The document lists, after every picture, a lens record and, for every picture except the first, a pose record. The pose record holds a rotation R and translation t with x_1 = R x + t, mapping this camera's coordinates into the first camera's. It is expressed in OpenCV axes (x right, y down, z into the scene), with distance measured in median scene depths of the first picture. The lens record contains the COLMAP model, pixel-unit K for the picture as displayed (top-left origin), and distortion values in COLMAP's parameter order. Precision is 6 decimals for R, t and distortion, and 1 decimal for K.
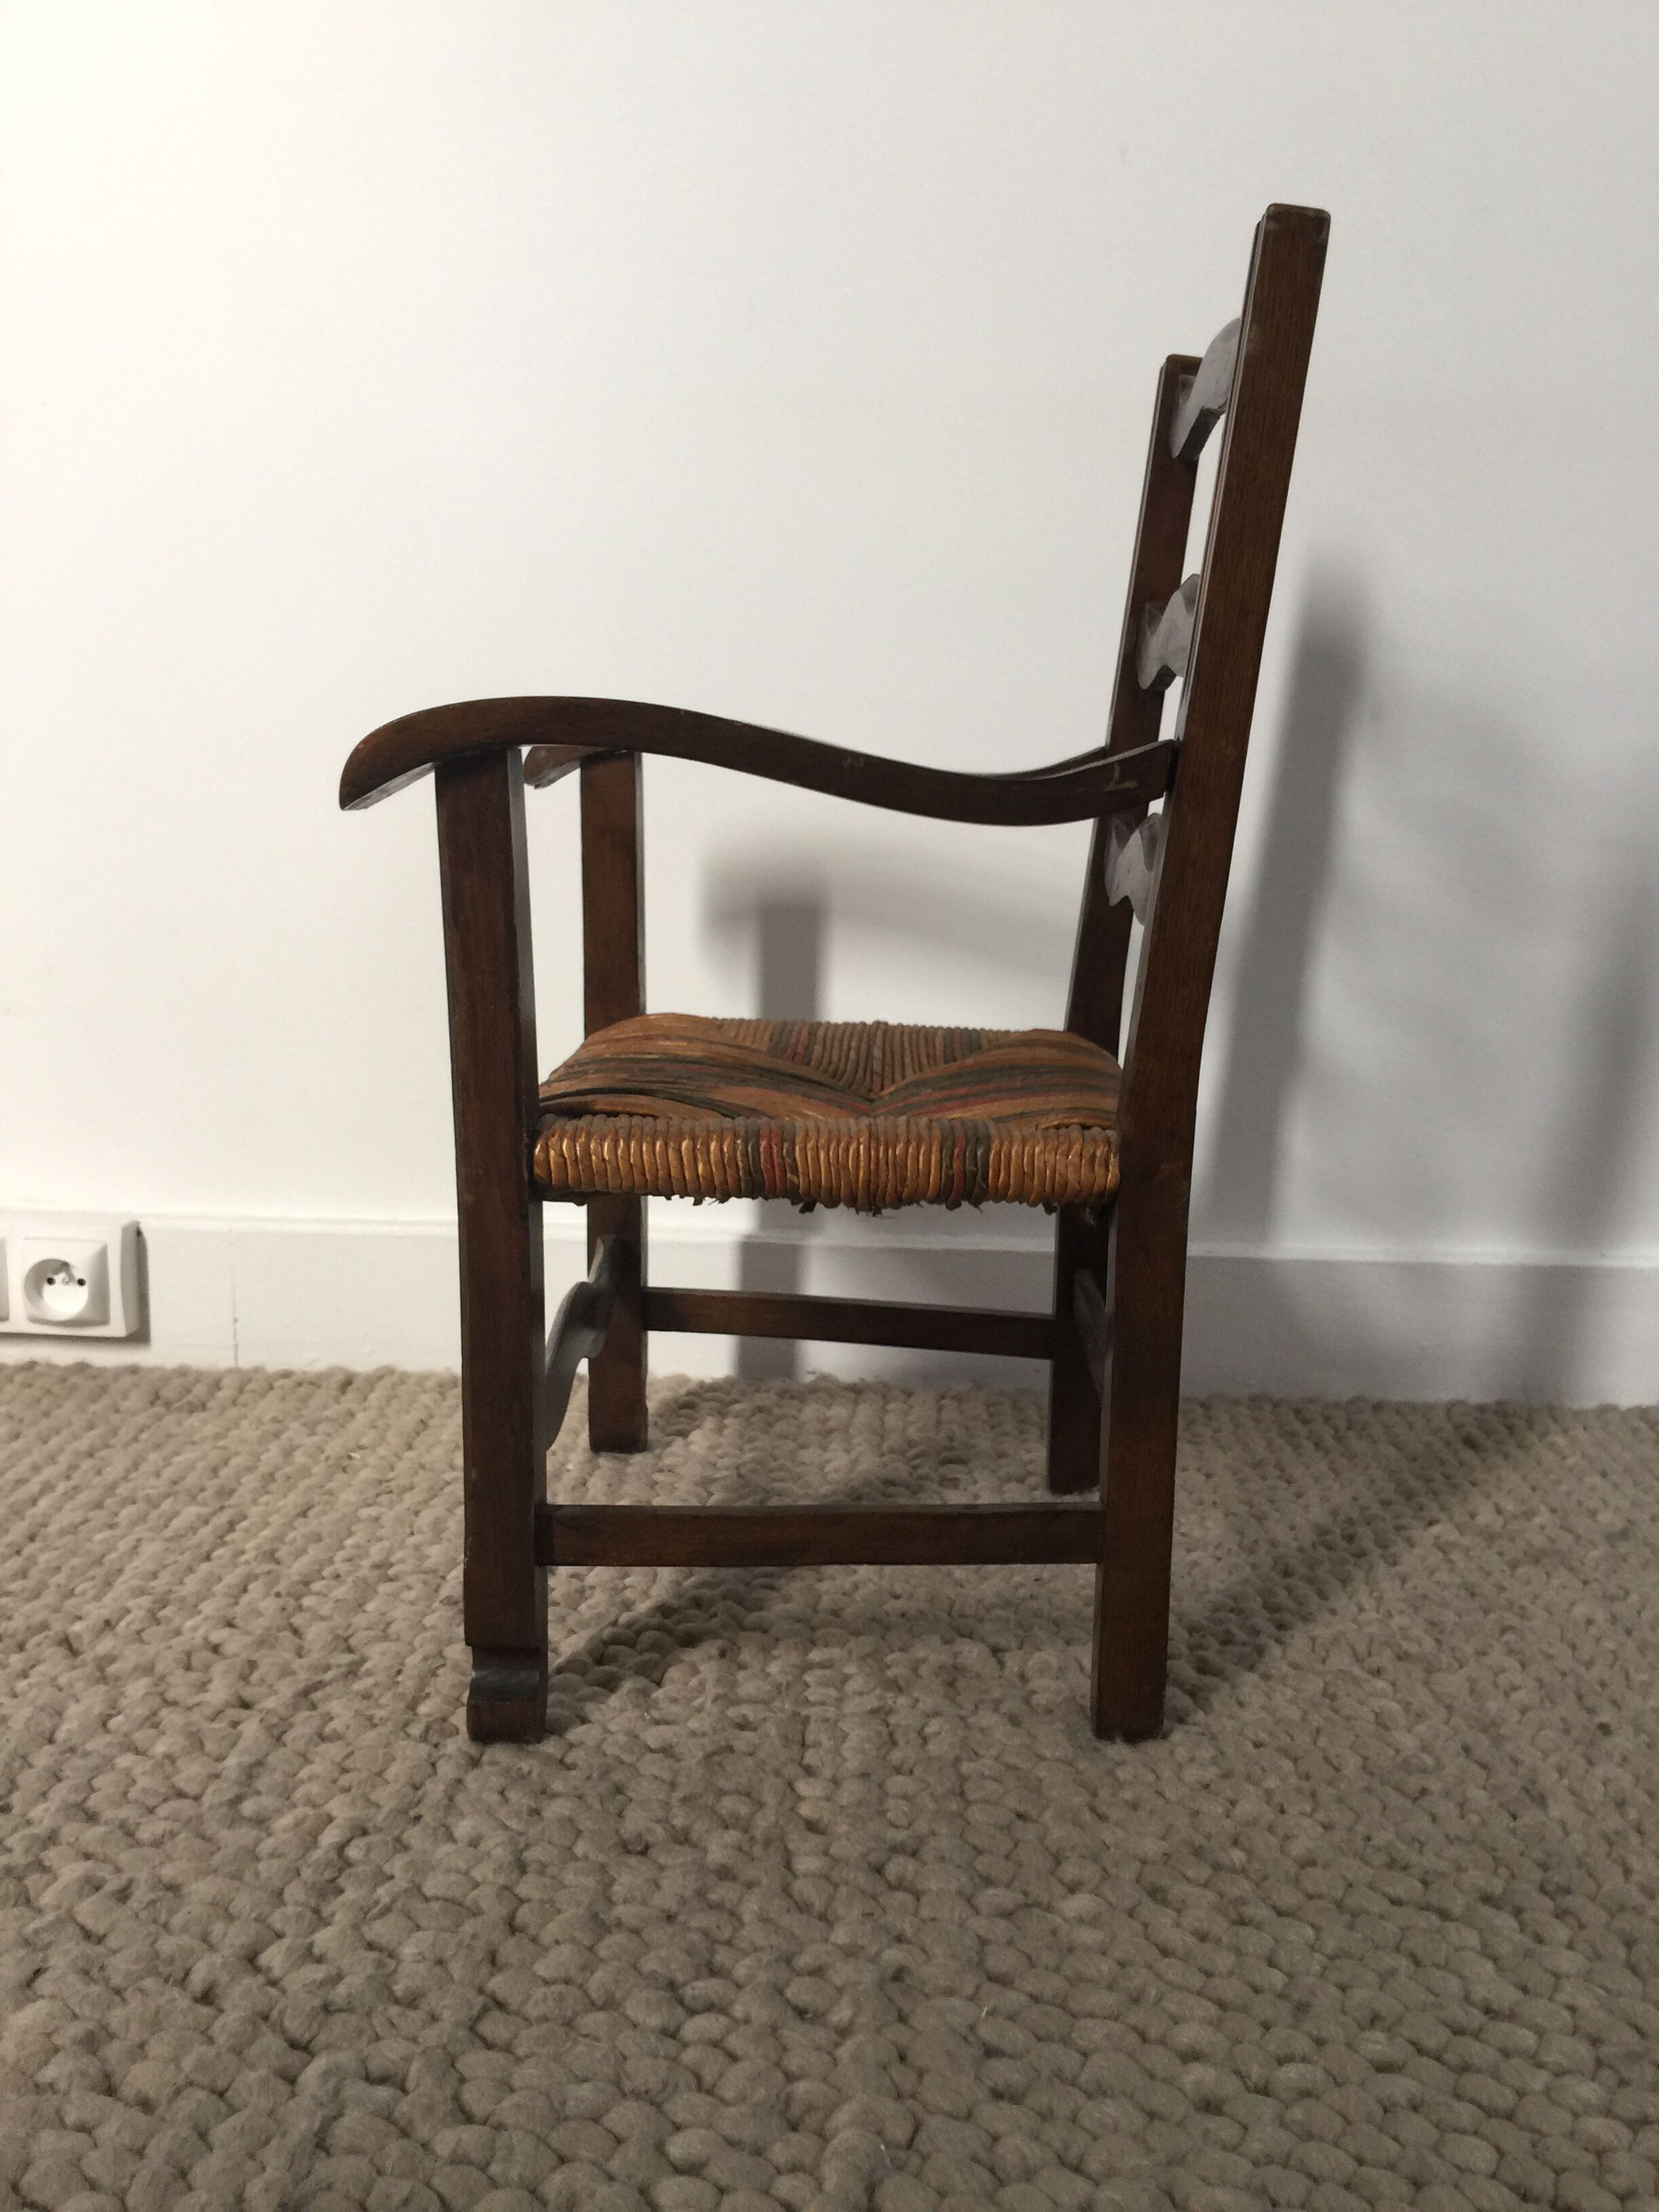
lens RADIAL K [[1917.3, 0, 906.8], [0, 1917.3, 1088.3], [0, 0, 1]] dist [0.007758, -0.016695]
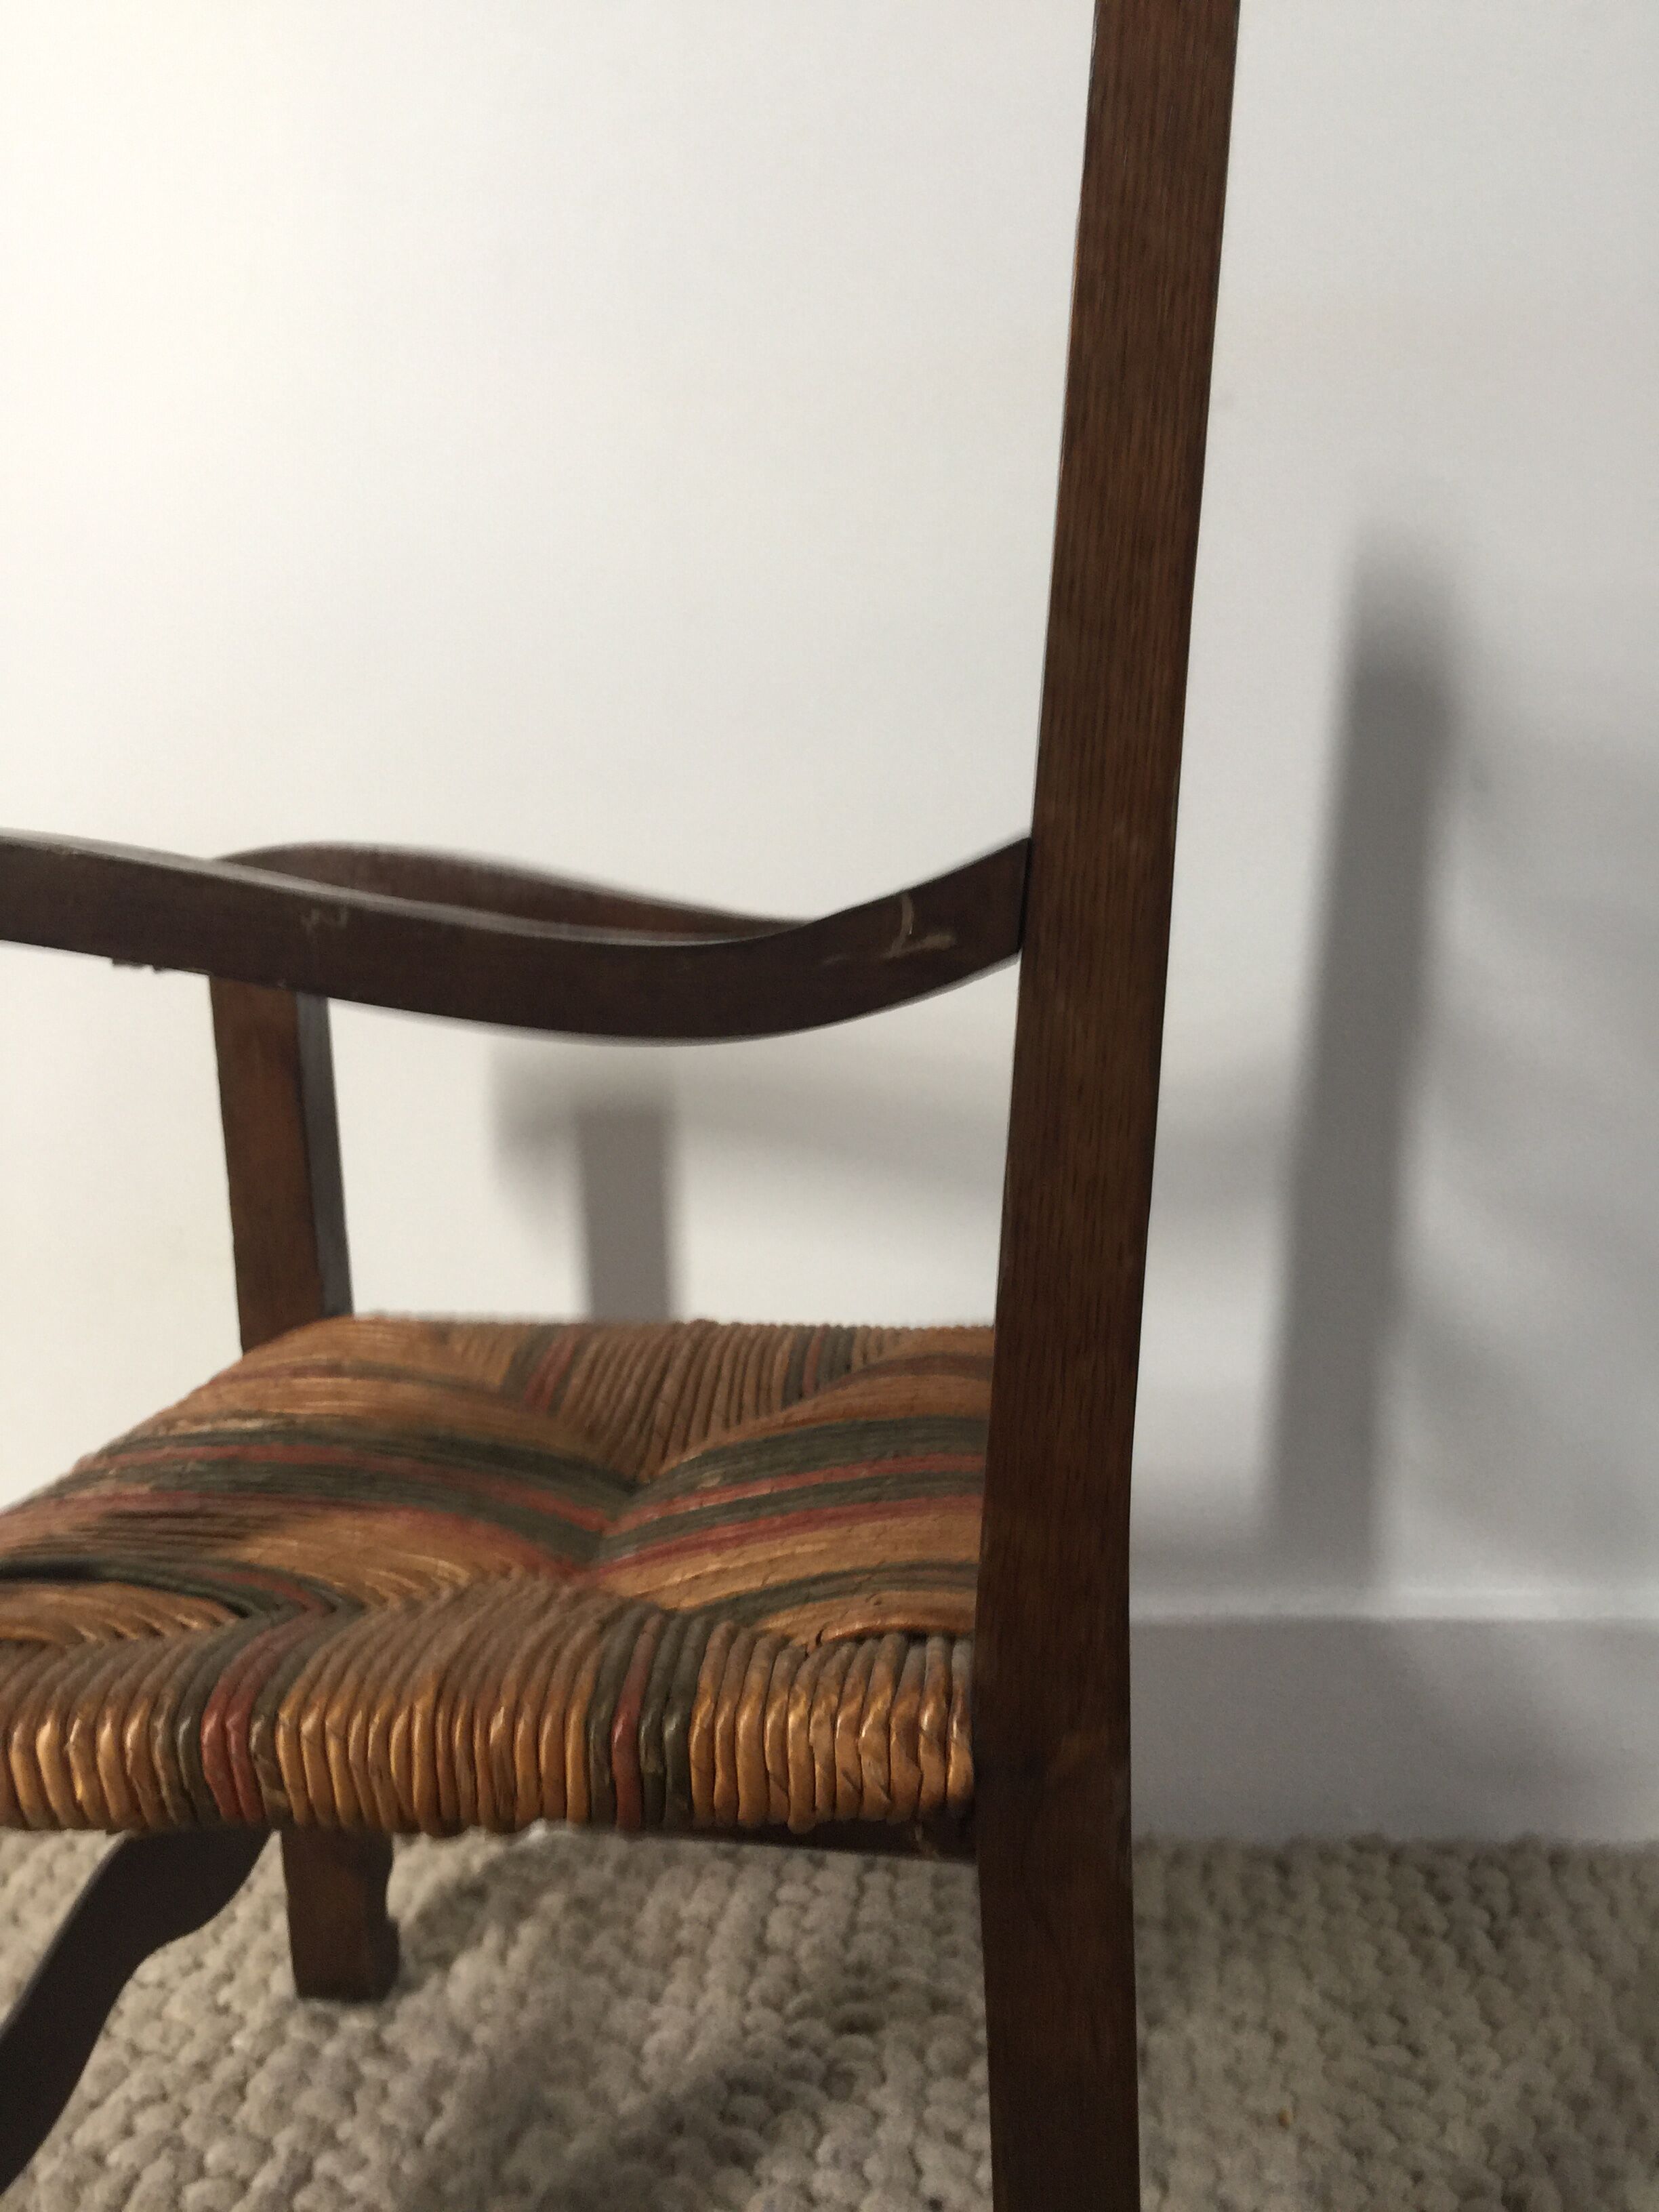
lens RADIAL K [[1917.3, 0, 906.8], [0, 1917.3, 1088.3], [0, 0, 1]] dist [0.007758, -0.016695]
pose [[0.996383, -0.039547, -0.075218, 0.106955], [0.034874, 0.997438, -0.062460, -0.071587], [0.077496, 0.059611, 0.995209, 0.403404]]
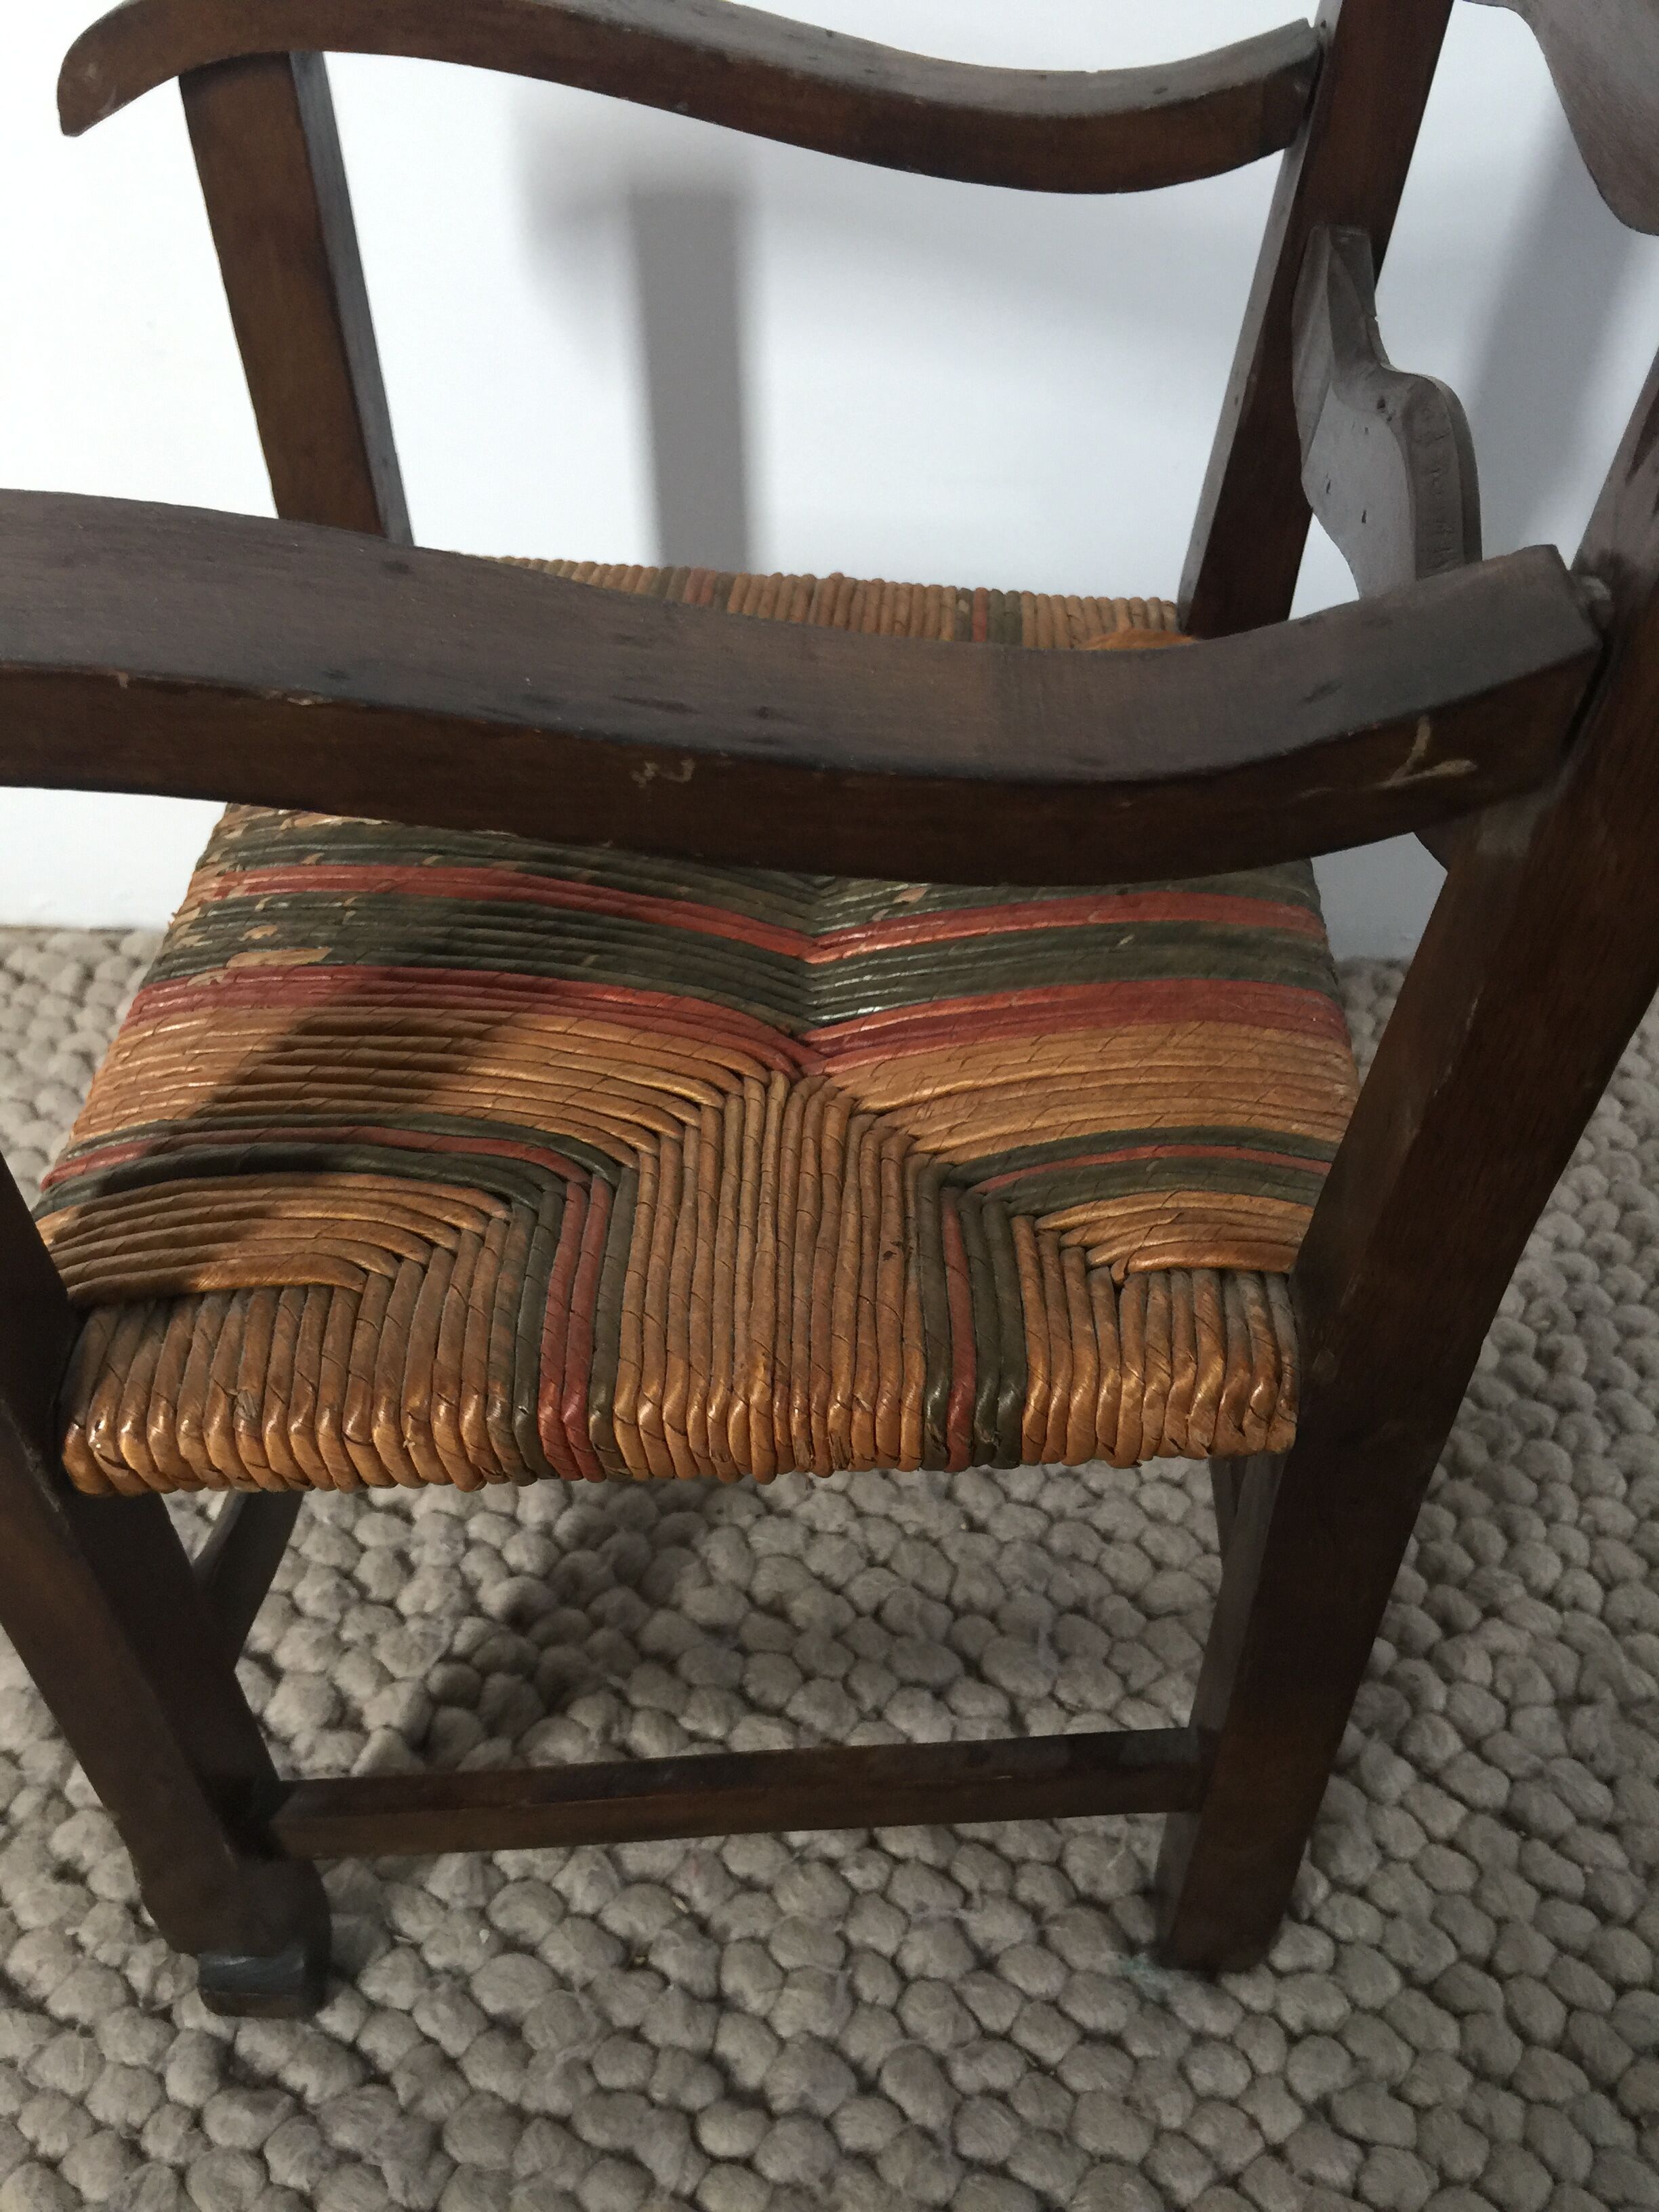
lens RADIAL K [[1917.3, 0, 906.8], [0, 1917.3, 1088.3], [0, 0, 1]] dist [0.007758, -0.016695]
pose [[0.999719, 0.010042, -0.021484, 0.018037], [0.003852, 0.825136, 0.564921, -0.233484], [0.023400, -0.564845, 0.824865, 0.501287]]
